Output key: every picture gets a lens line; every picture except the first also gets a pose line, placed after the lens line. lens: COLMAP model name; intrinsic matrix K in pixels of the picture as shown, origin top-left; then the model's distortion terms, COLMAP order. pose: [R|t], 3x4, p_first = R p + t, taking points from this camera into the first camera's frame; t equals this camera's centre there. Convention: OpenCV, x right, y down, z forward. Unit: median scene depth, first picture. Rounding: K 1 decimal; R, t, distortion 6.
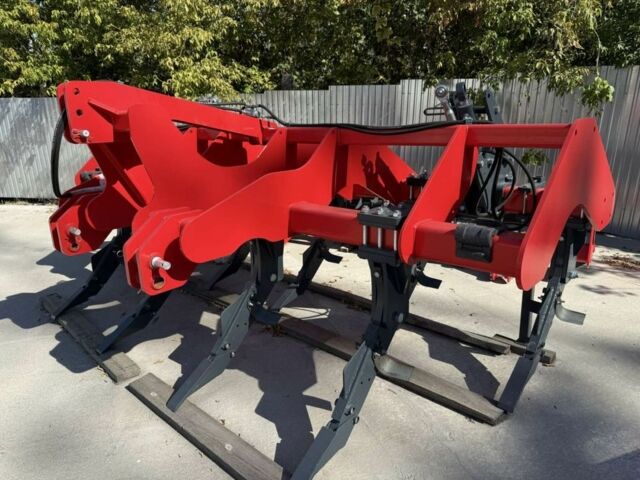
lens RADIAL K [[410.2, 0, 318.6], [0, 410.2, 242.2], [0, 0, 1]] dist [0.021656, -0.004043]
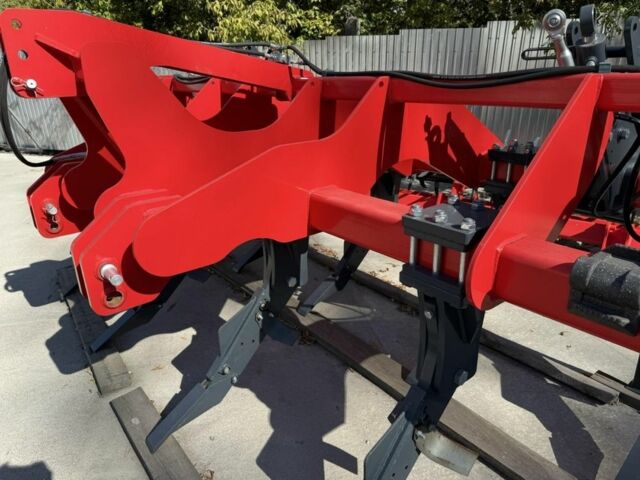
lens RADIAL K [[433.2, 0, 320.6], [0, 433.2, 239.3], [0, 0, 1]] dist [0.003146, -0.008868]
pose [[0.988907, 0.056270, -0.137465, 0.041380], [-0.045086, 0.995515, 0.083165, -0.055620], [0.141528, -0.076045, 0.987009, 0.215089]]
